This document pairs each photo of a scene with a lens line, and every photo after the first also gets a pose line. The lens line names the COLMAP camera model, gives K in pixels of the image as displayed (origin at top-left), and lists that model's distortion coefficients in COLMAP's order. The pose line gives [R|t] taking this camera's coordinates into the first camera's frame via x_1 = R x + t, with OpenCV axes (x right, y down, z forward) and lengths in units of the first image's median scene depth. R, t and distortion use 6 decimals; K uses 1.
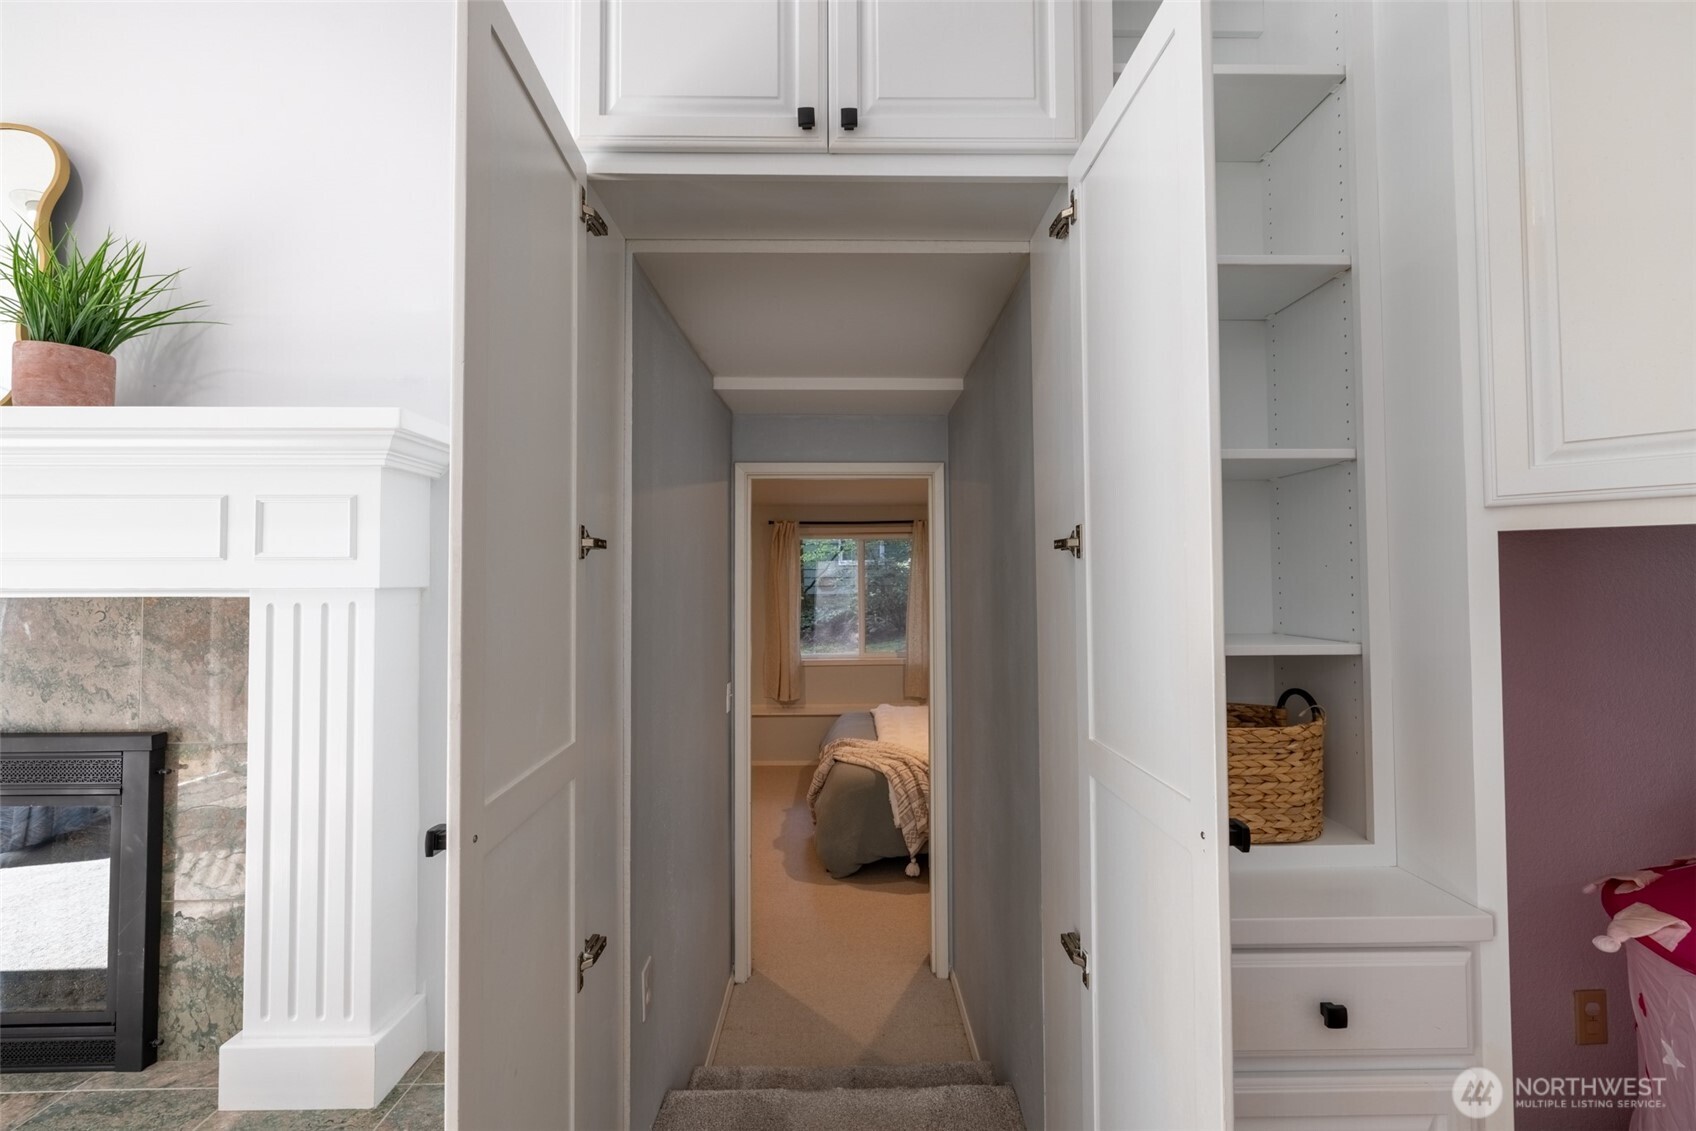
lens RADIAL K [[761.4, 0, 848.0], [0, 761.4, 565.5], [0, 0, 1]] dist [0.002974, 0.000280]
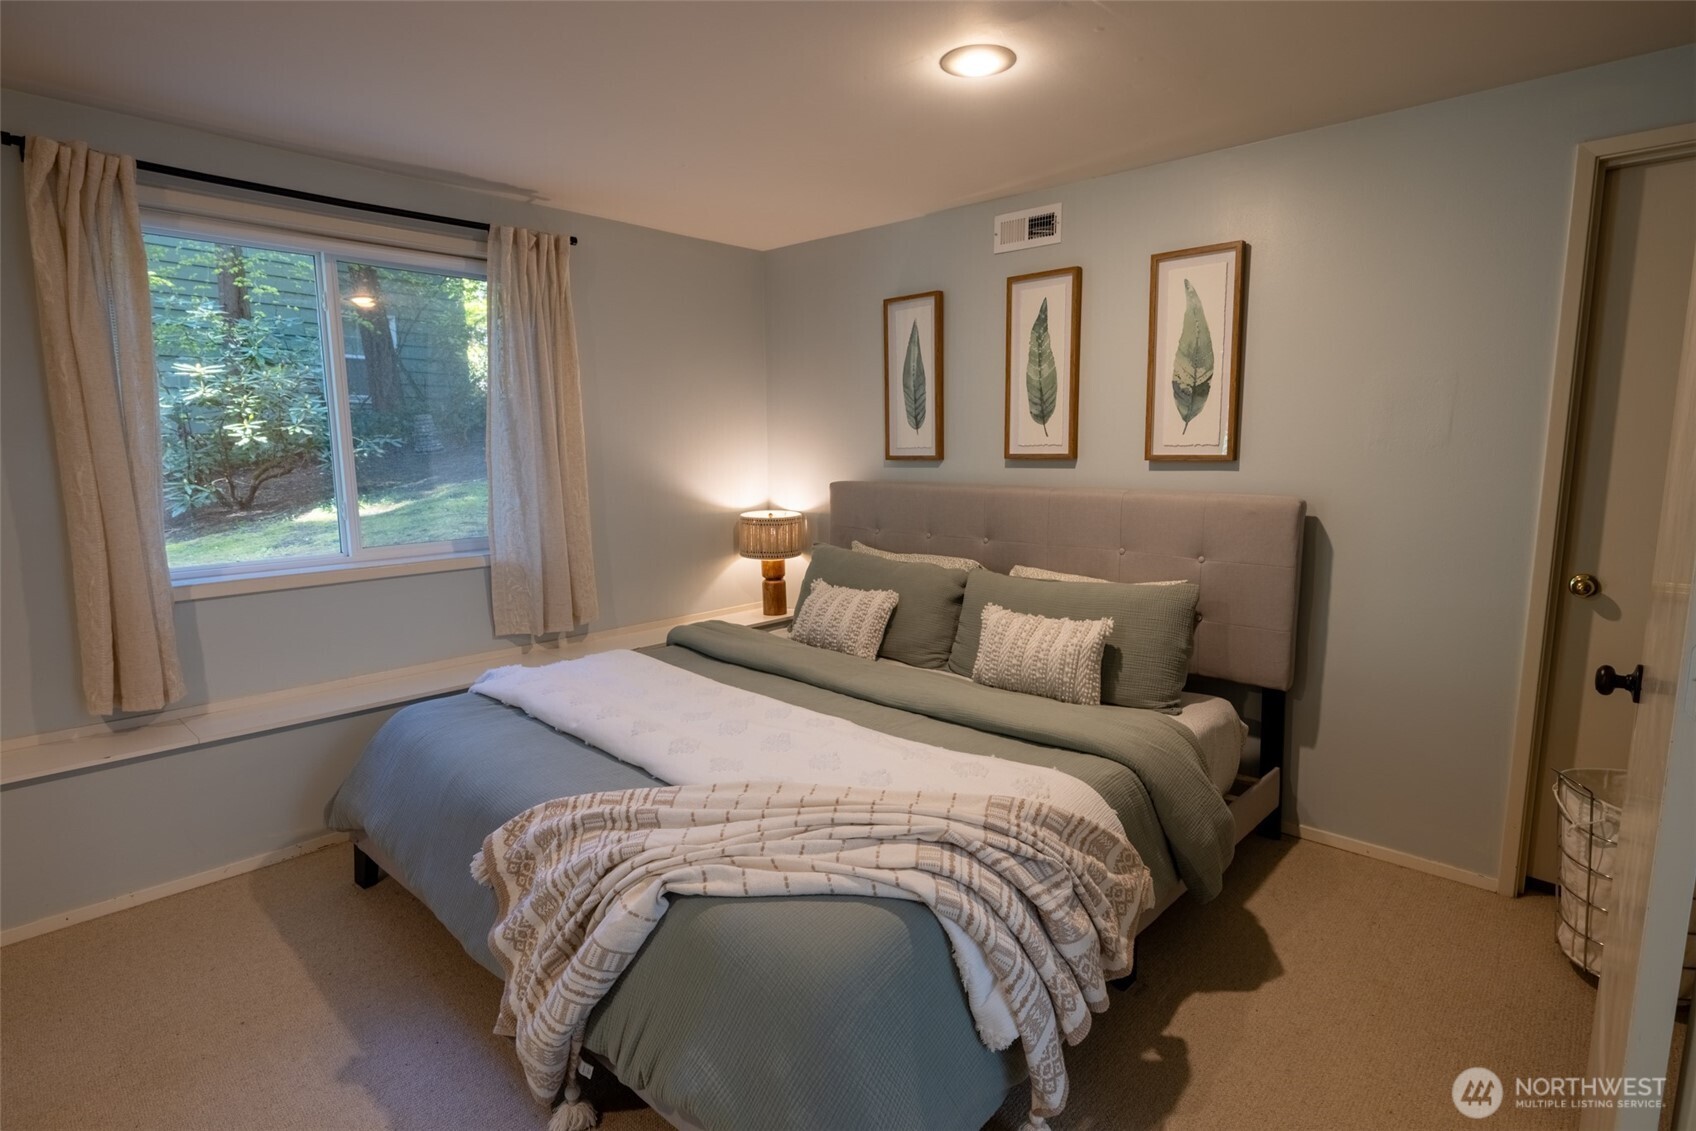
lens RADIAL K [[860.8, 0, 848.0], [0, 860.8, 565.5], [0, 0, 1]] dist [0.000708, 0.000016]
pose [[0.678079, -0.101239, 0.727983, -0.143248], [-0.011063, 0.988950, 0.147835, 0.054781], [-0.734906, -0.108298, 0.669466, 0.522333]]
